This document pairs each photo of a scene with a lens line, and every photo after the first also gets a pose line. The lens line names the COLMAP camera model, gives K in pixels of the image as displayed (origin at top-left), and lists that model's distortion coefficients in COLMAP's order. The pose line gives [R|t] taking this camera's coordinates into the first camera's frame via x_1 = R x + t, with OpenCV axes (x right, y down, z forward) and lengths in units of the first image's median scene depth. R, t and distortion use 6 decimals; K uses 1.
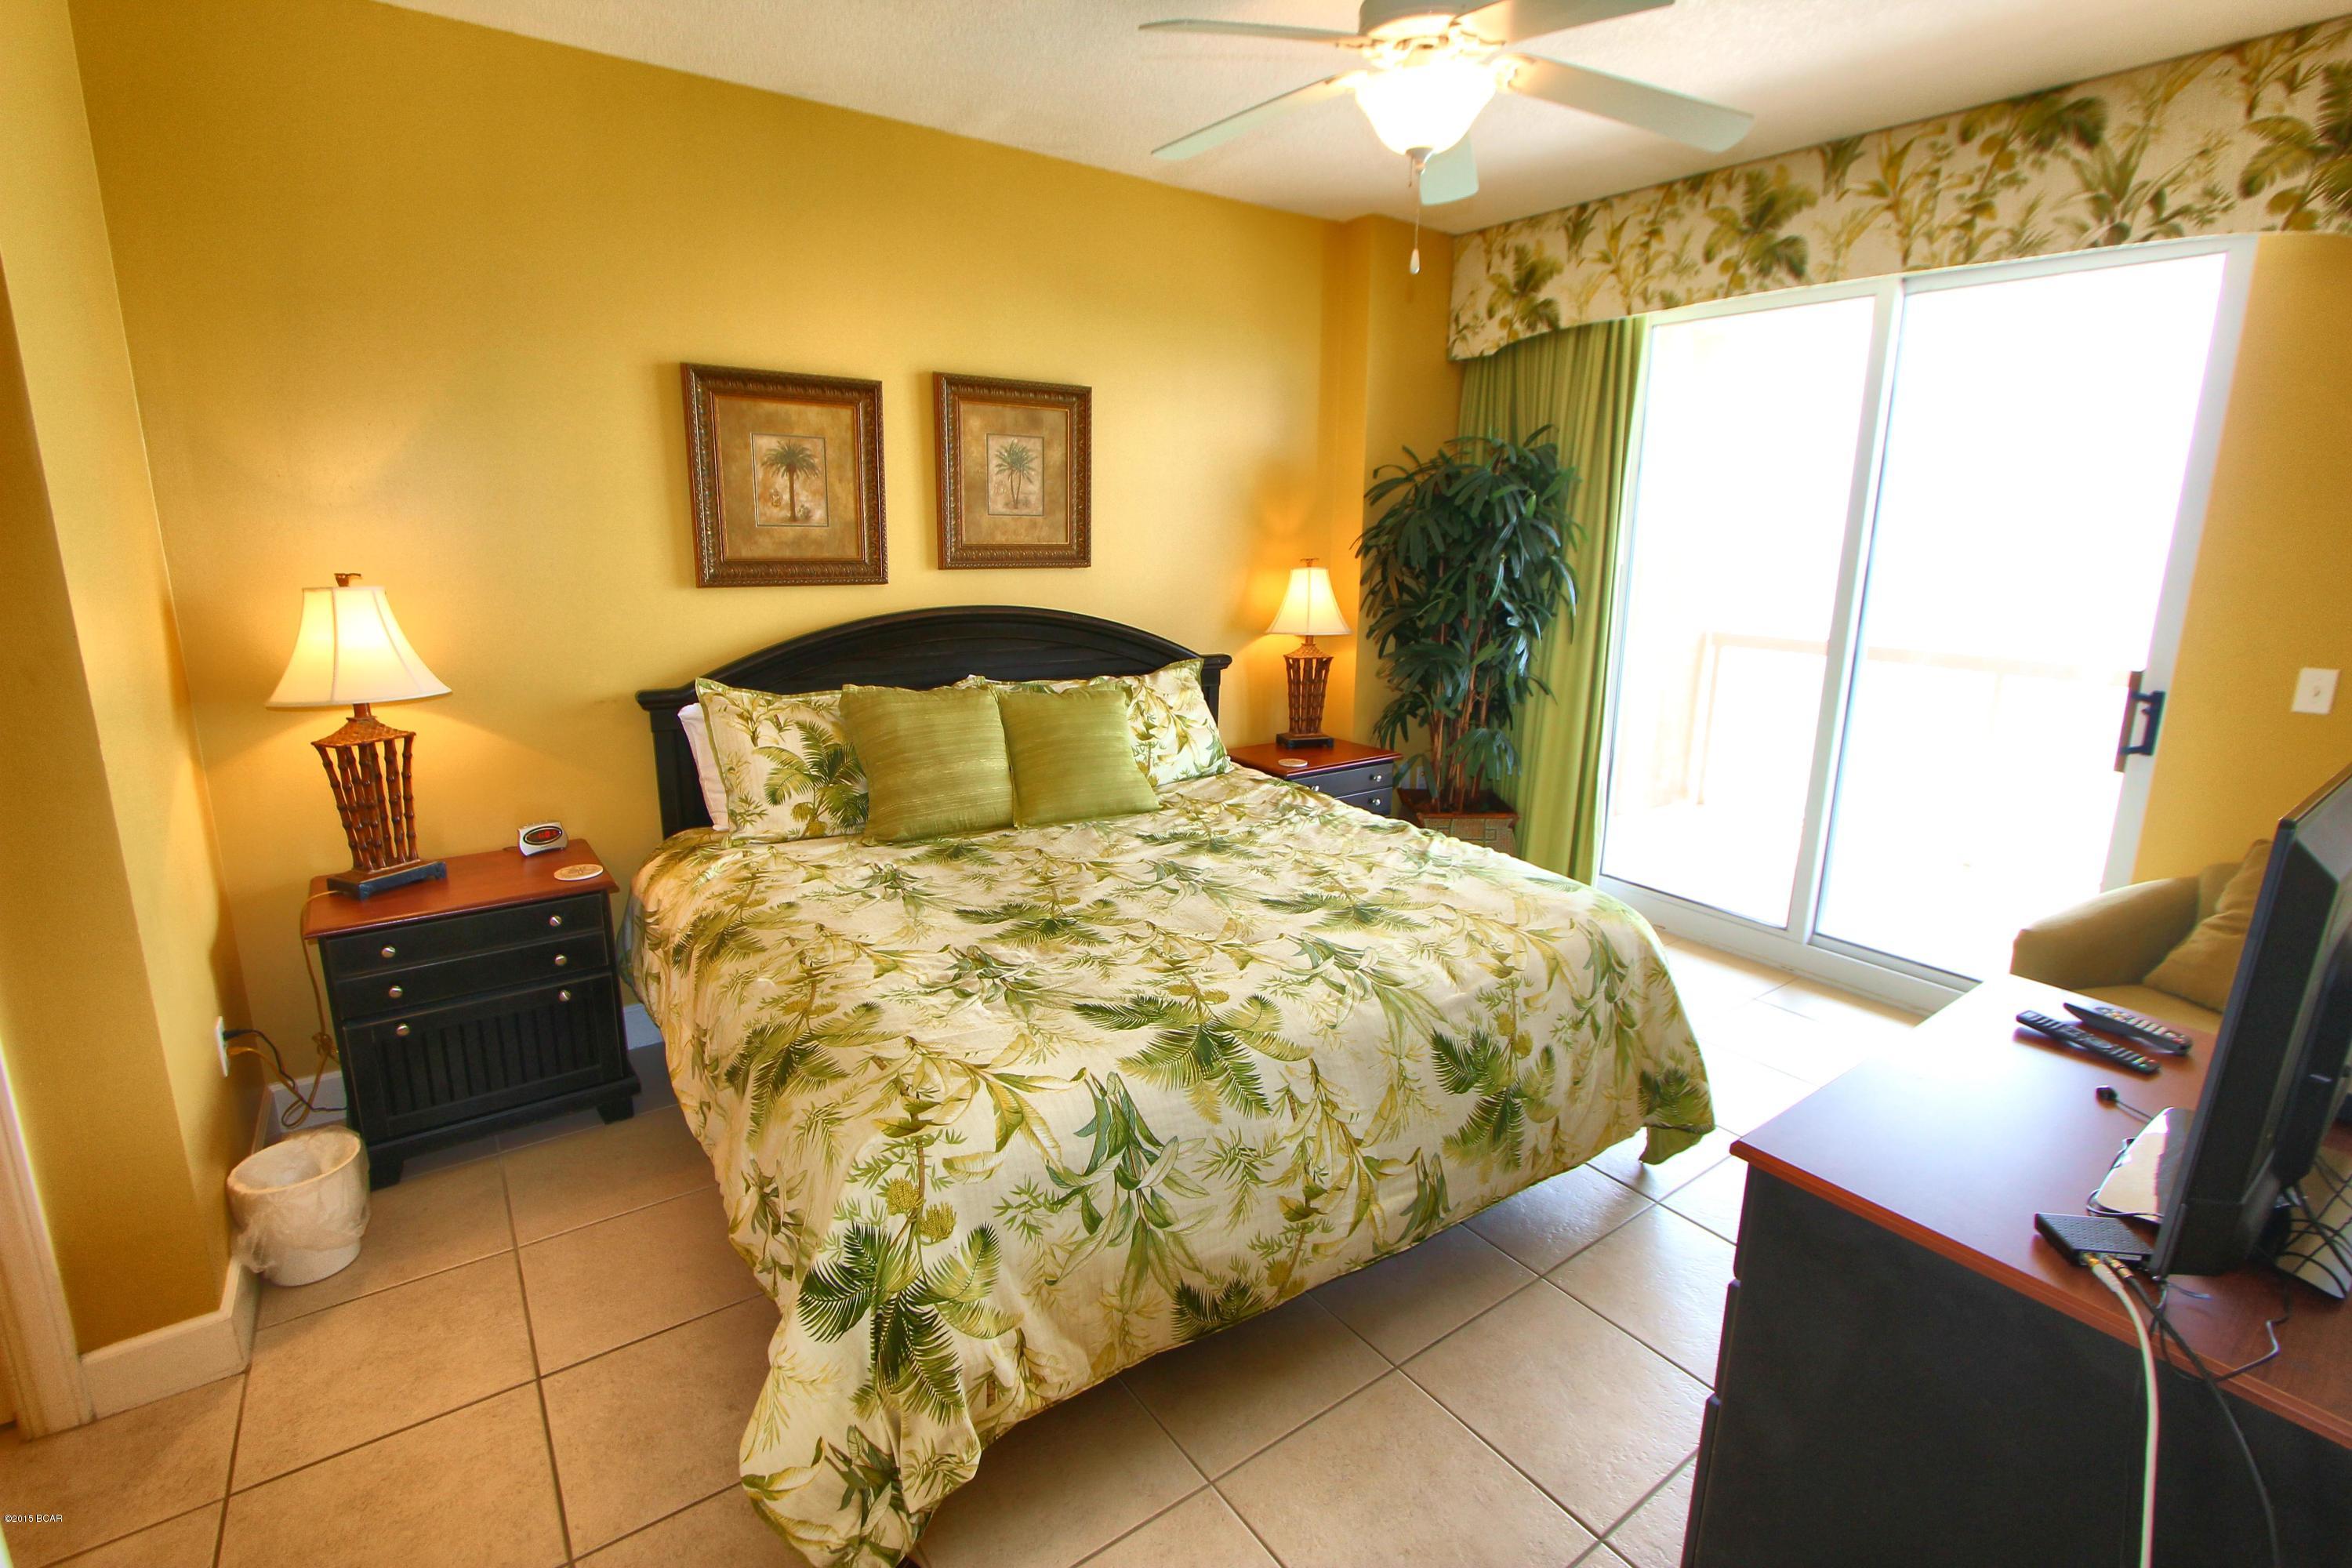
lens RADIAL K [[1084.0, 0, 1175.1], [0, 1084.0, 775.6], [0, 0, 1]] dist [-0.021267, 0.006144]
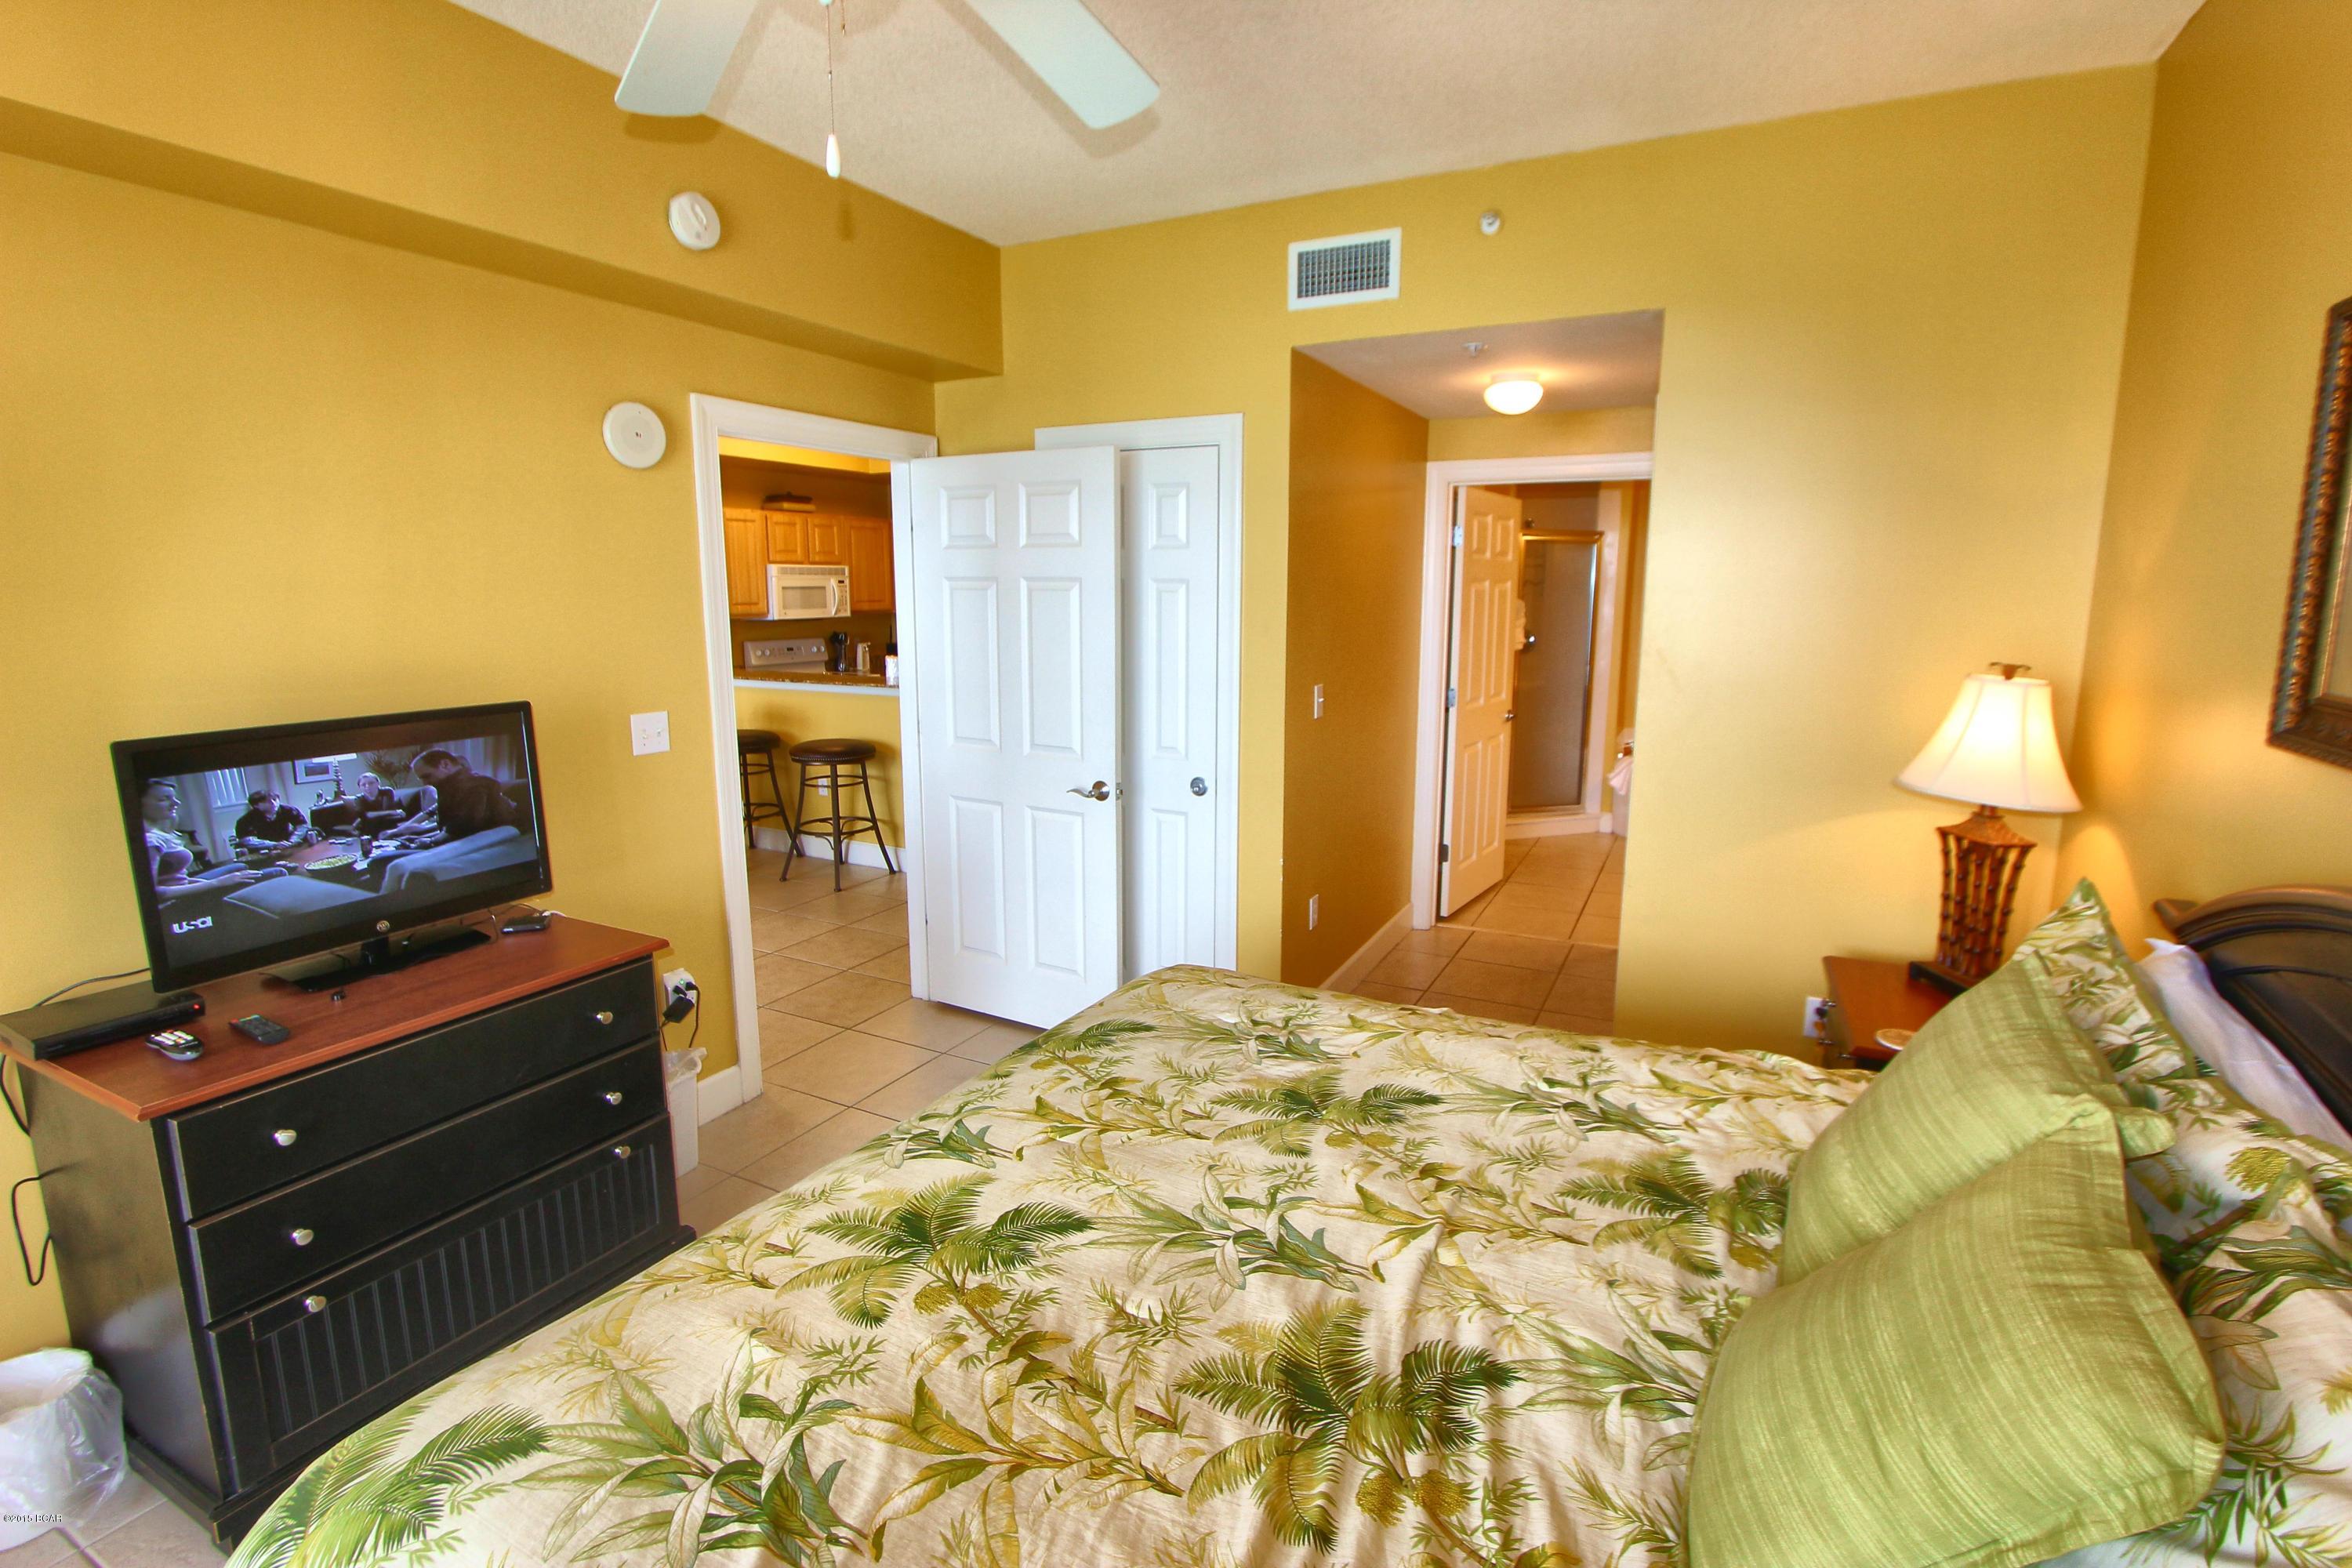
lens RADIAL K [[1084.0, 0, 1177.3], [0, 1084.0, 770.9], [0, 0, 1]] dist [-0.021267, 0.006144]
pose [[-0.890222, 0.062456, -0.451226, 0.249552], [-0.116796, 0.926148, 0.358619, -0.290003], [0.440300, 0.371952, -0.817183, 1.218422]]
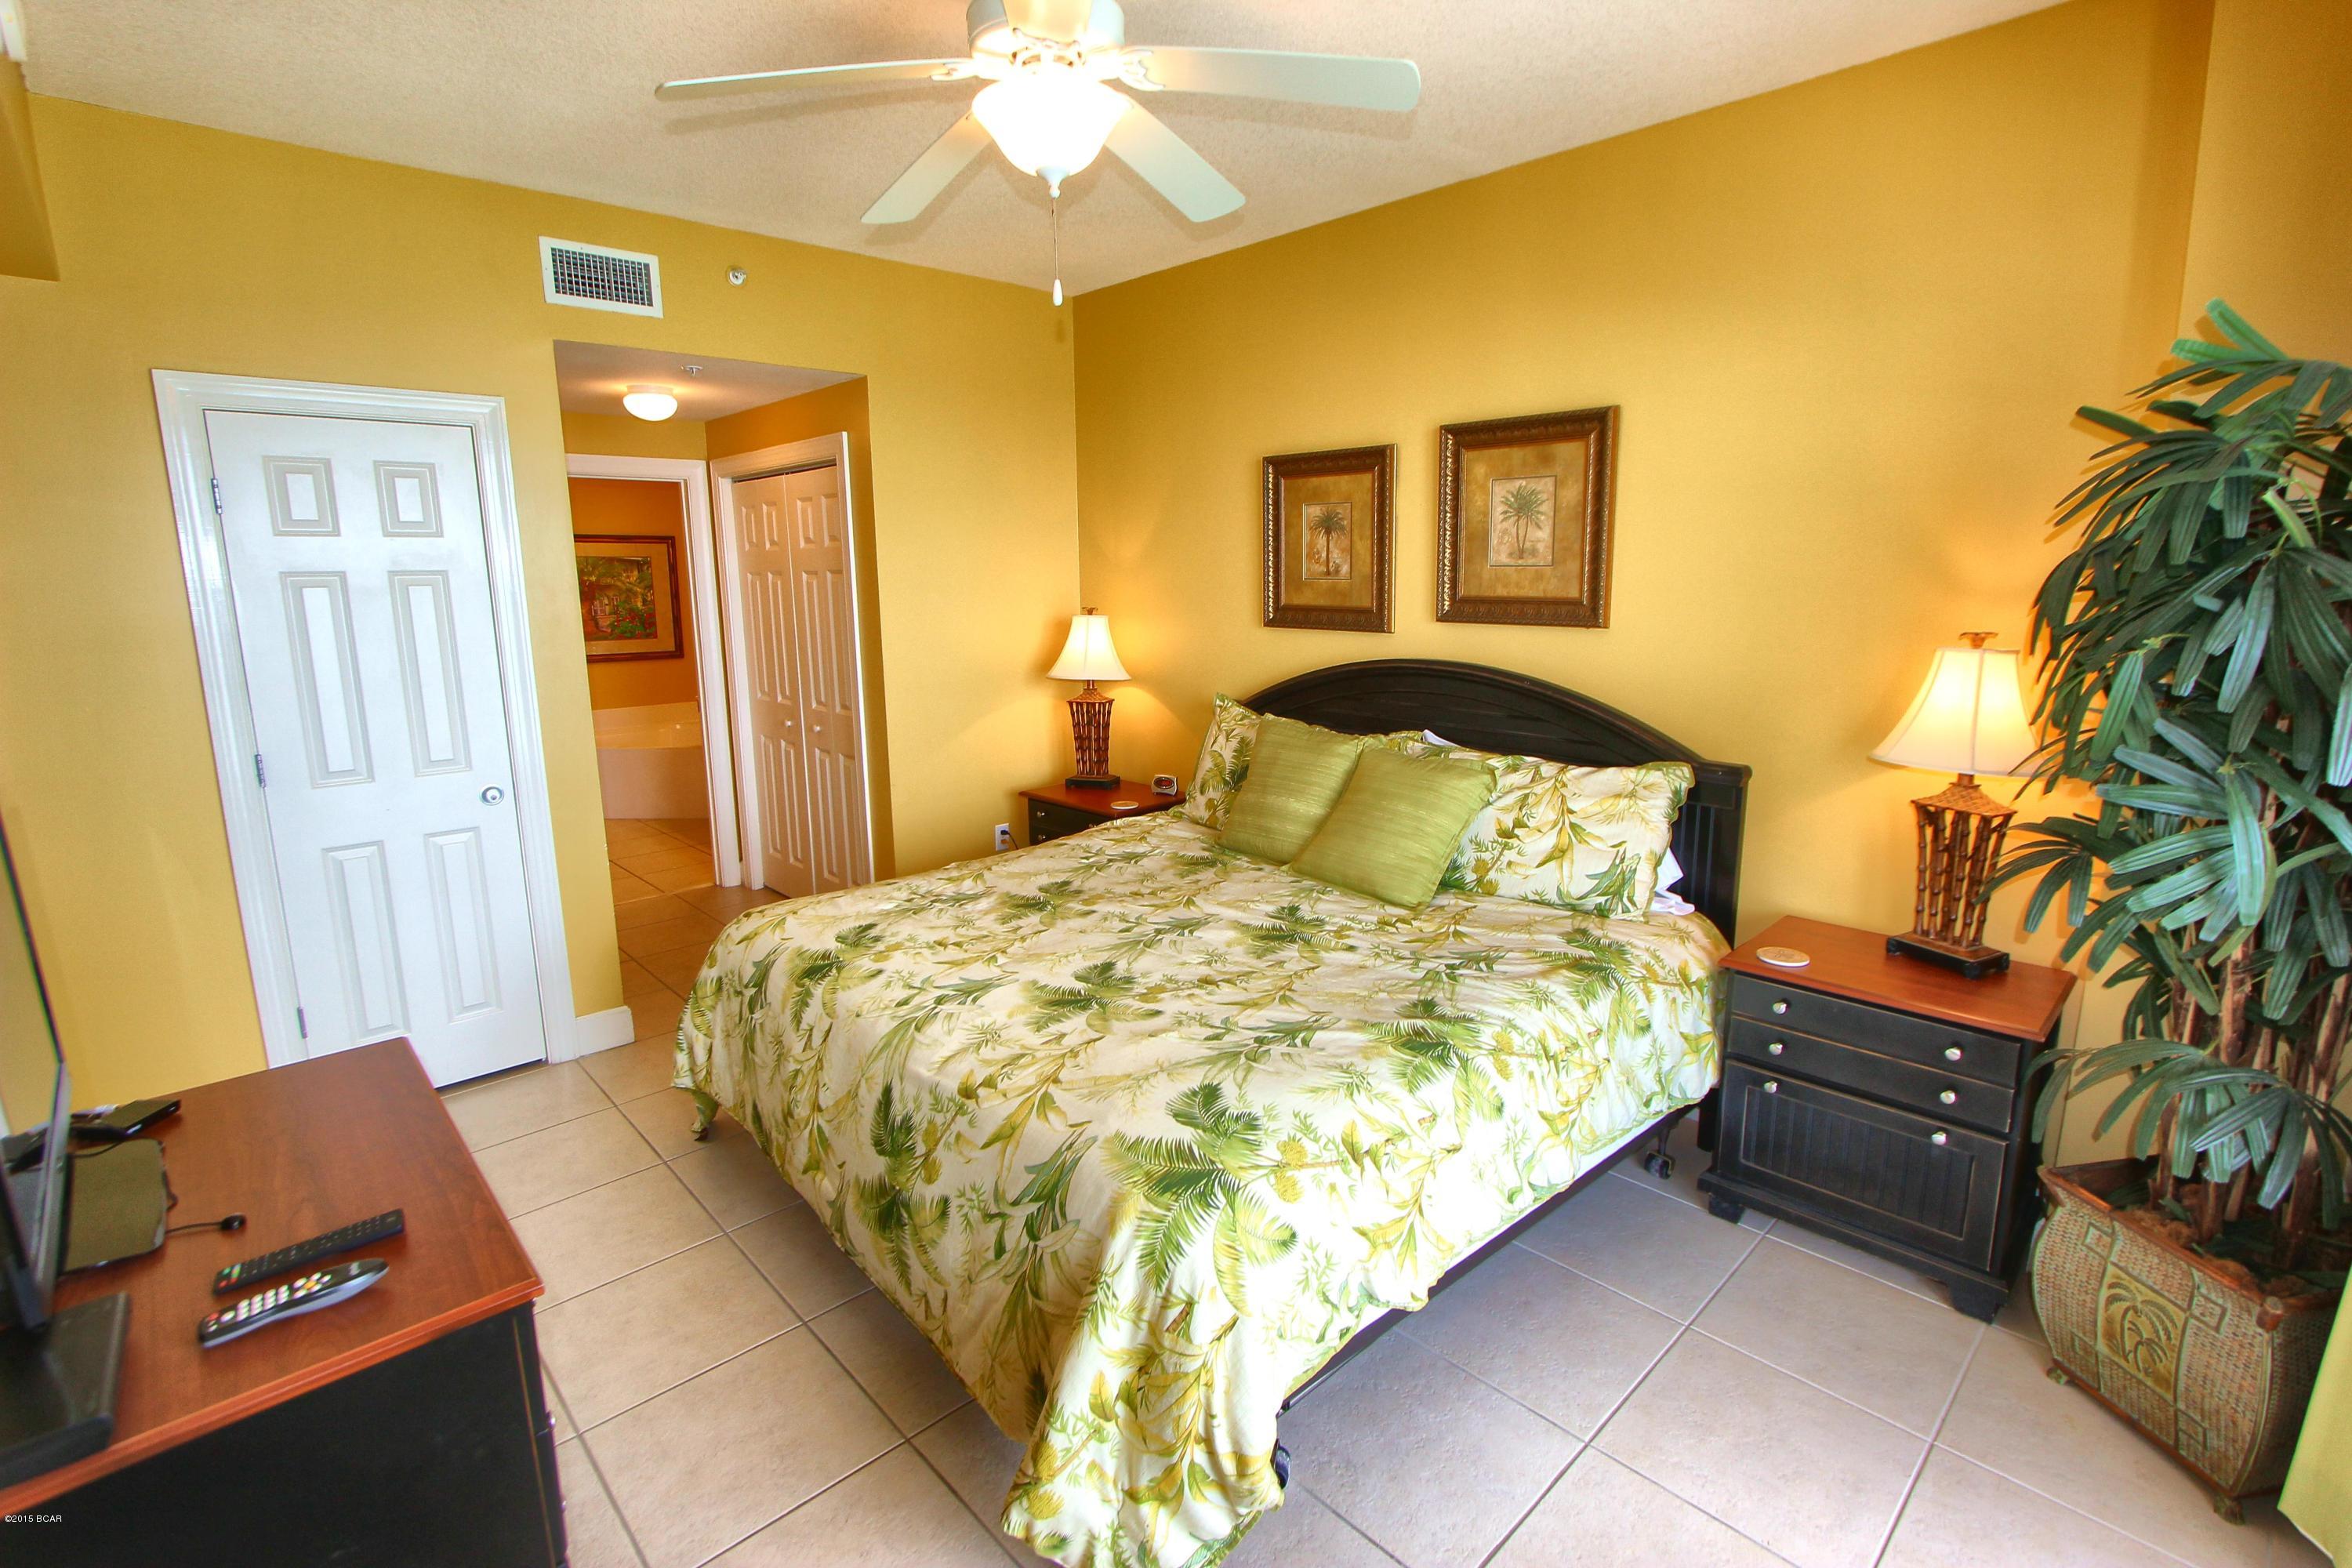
lens RADIAL K [[1084.0, 0, 1200.6], [0, 1084.0, 775.3], [0, 0, 1]] dist [-0.021267, 0.006144]
pose [[0.140921, 0.172935, -0.974800, 0.868989], [-0.212980, 0.966867, 0.140738, -0.173190], [0.966841, 0.187780, 0.173083, 0.755566]]
